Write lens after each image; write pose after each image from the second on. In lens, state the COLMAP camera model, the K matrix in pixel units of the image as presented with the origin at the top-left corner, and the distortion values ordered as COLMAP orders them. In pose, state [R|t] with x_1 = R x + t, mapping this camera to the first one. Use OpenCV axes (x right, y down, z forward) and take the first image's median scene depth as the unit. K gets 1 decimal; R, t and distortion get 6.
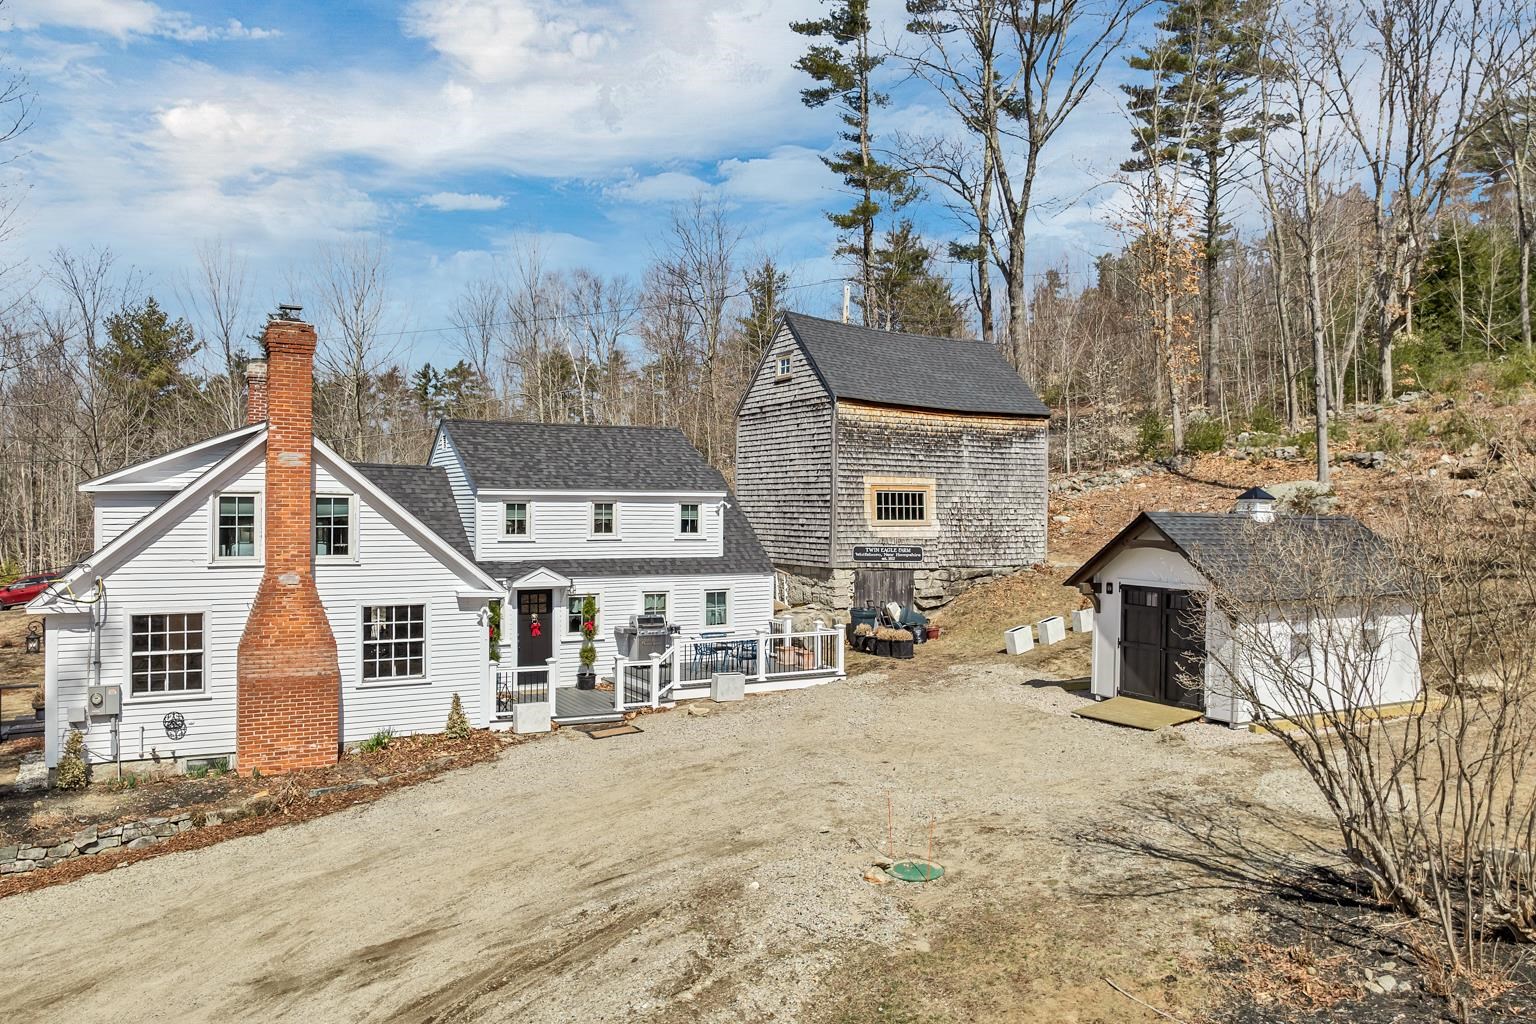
lens RADIAL K [[1092.0, 0, 767.1], [0, 1092.0, 512.7], [0, 0, 1]] dist [-0.025957, 0.000216]
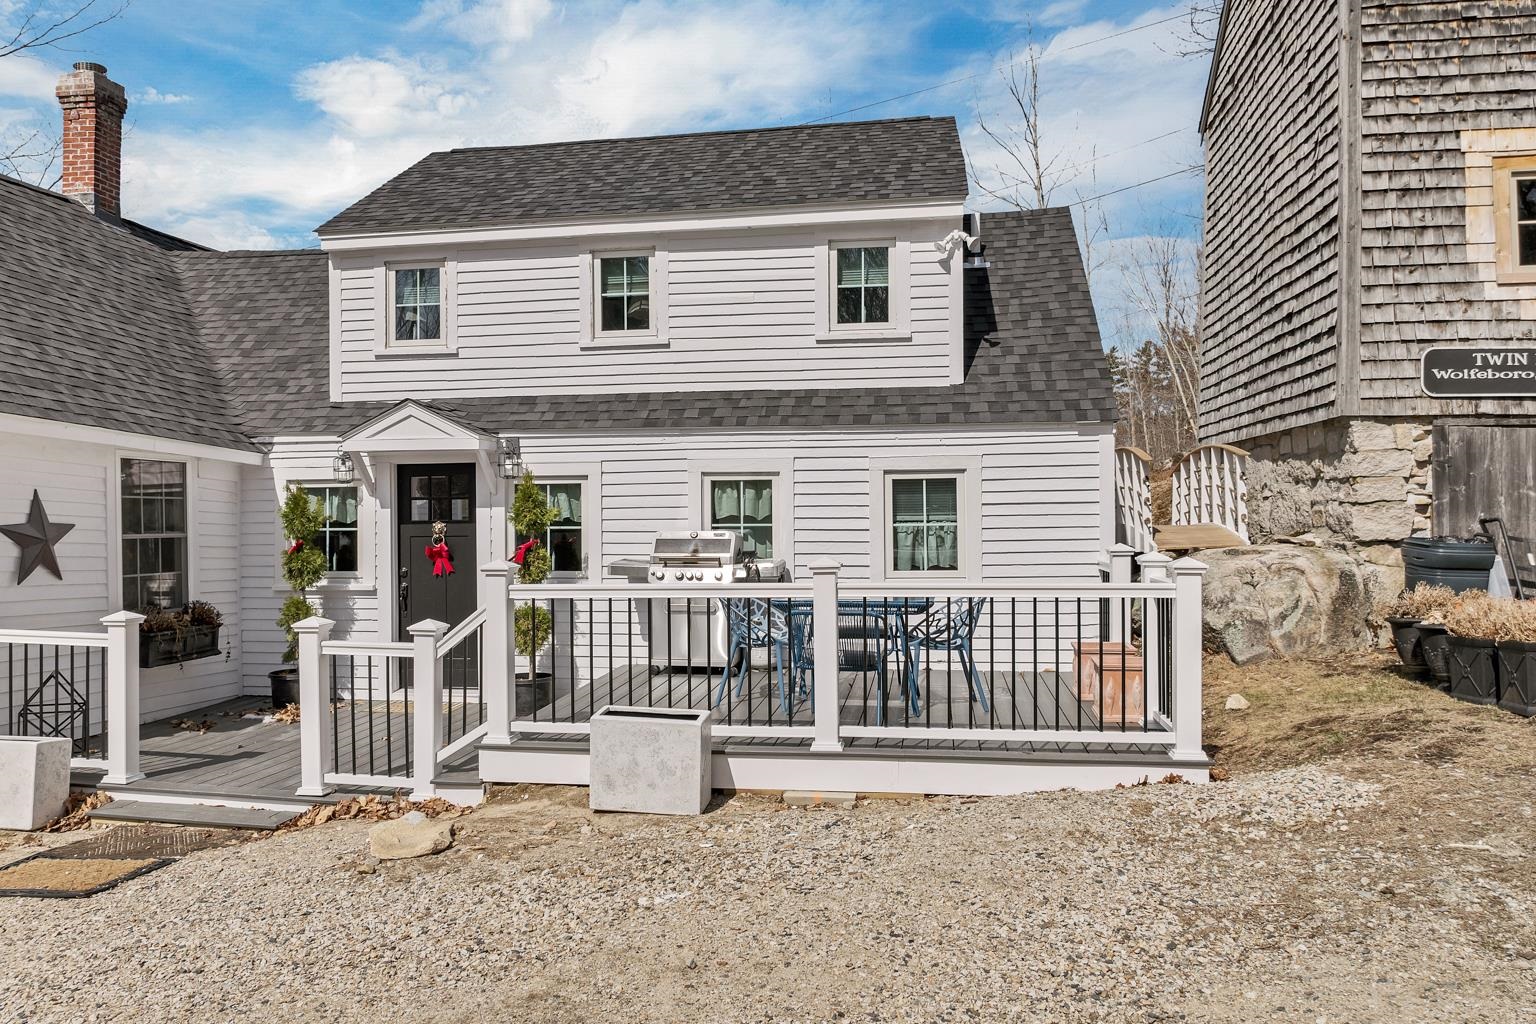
lens RADIAL K [[1092.0, 0, 769.1], [0, 1092.0, 513.1], [0, 0, 1]] dist [-0.025957, 0.000216]
pose [[0.782157, -0.010661, -0.622991, 0.136152], [0.012792, 0.999918, -0.001052, 0.083191], [0.622951, -0.007146, 0.782229, 0.682622]]
